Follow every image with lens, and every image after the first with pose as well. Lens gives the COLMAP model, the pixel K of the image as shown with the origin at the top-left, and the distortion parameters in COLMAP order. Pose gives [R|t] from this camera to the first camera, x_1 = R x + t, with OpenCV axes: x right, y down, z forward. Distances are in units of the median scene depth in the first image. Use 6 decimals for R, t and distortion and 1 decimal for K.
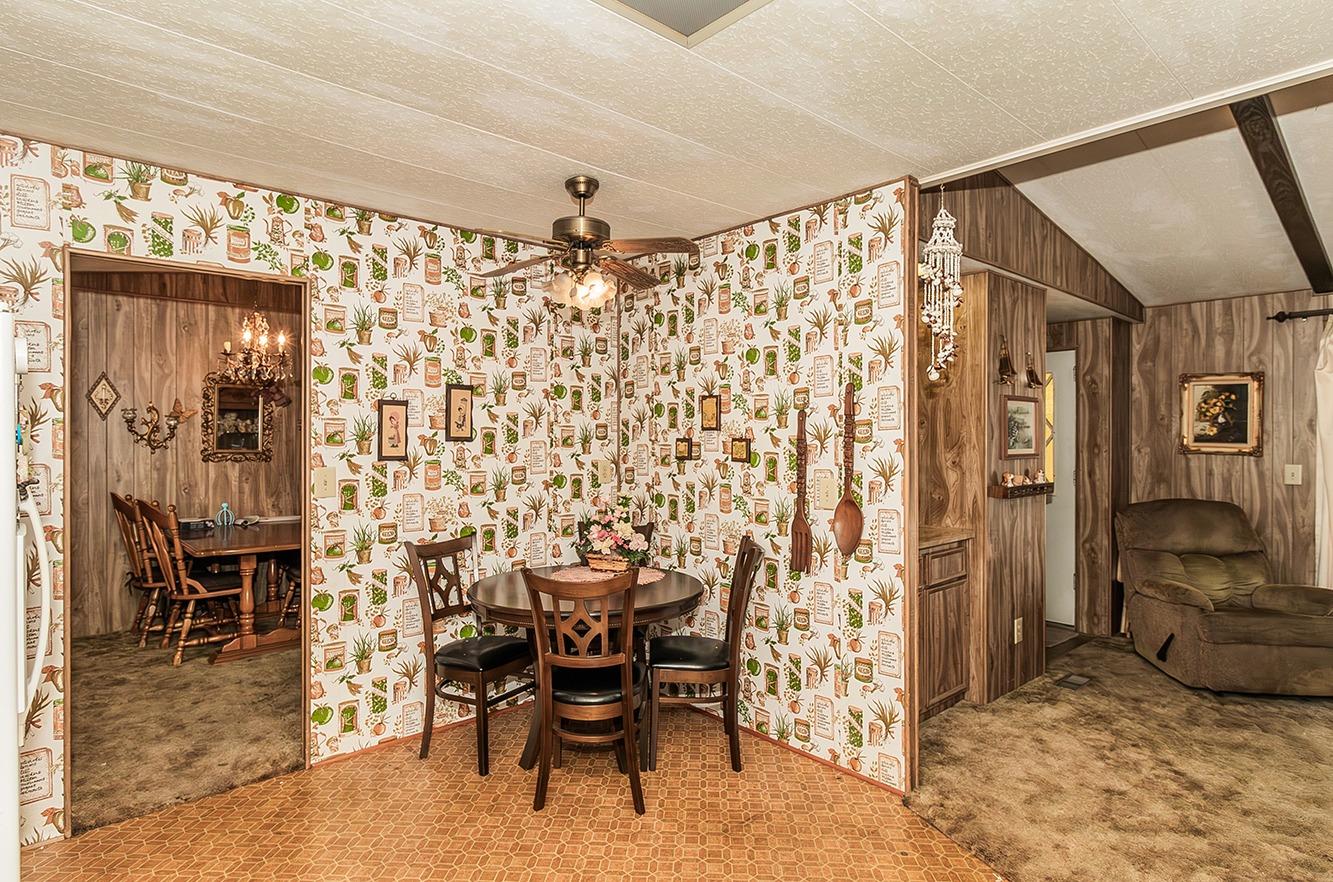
lens RADIAL K [[711.4, 0, 659.2], [0, 711.4, 434.1], [0, 0, 1]] dist [-0.002593, 0.000581]
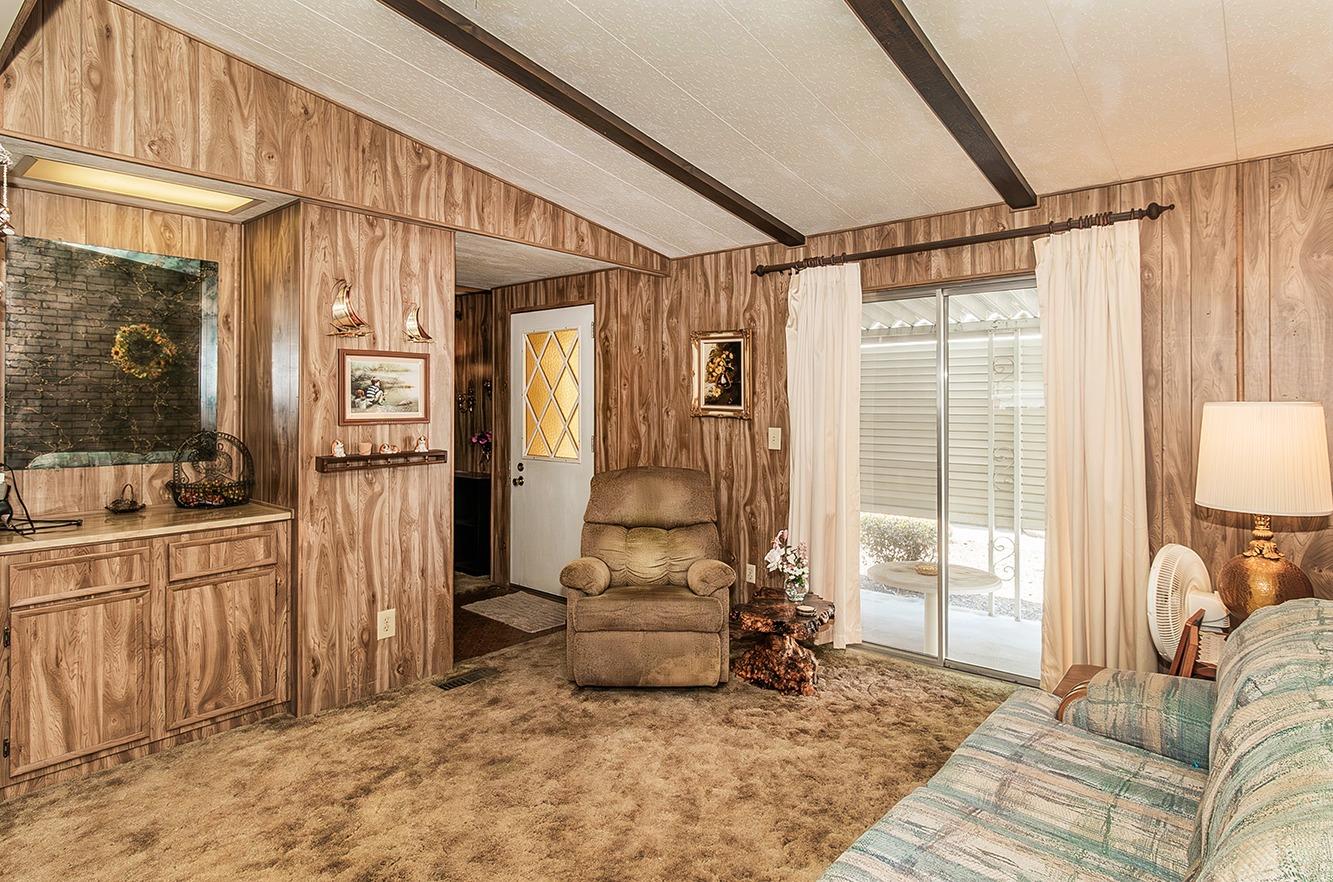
lens RADIAL K [[711.4, 0, 649.6], [0, 711.4, 398.1], [0, 0, 1]] dist [-0.002593, 0.000581]
pose [[0.990948, -0.000992, 0.134246, 0.571332], [0.001121, 0.999999, -0.000881, 0.003776], [-0.134245, 0.001024, 0.990948, 0.085801]]
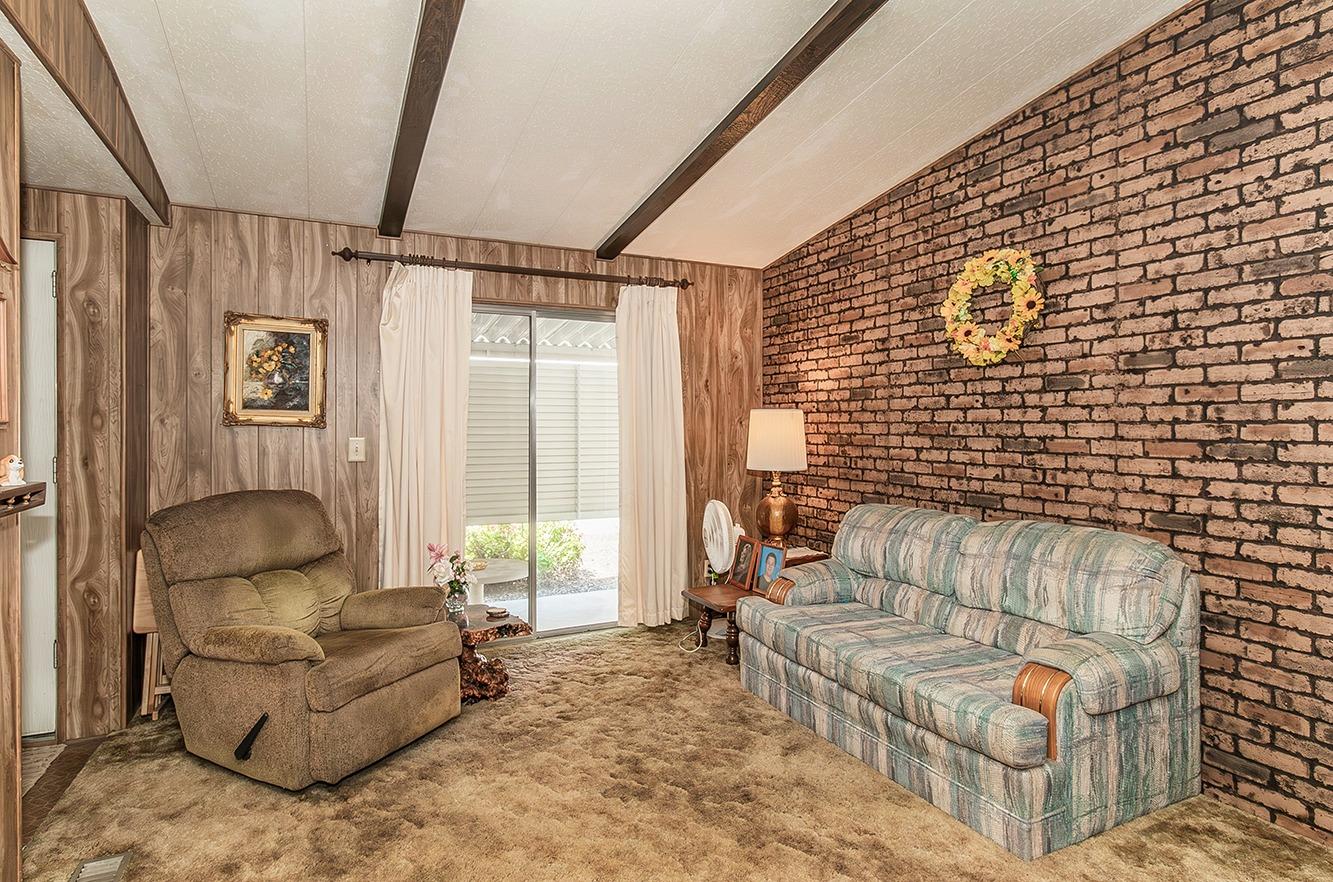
lens RADIAL K [[711.4, 0, 675.0], [0, 711.4, 430.3], [0, 0, 1]] dist [-0.002593, 0.000581]
pose [[0.262343, -0.008598, 0.964936, 0.183112], [-0.005541, 0.999930, 0.010416, 0.023274], [-0.964959, -0.008079, 0.262277, 0.404962]]
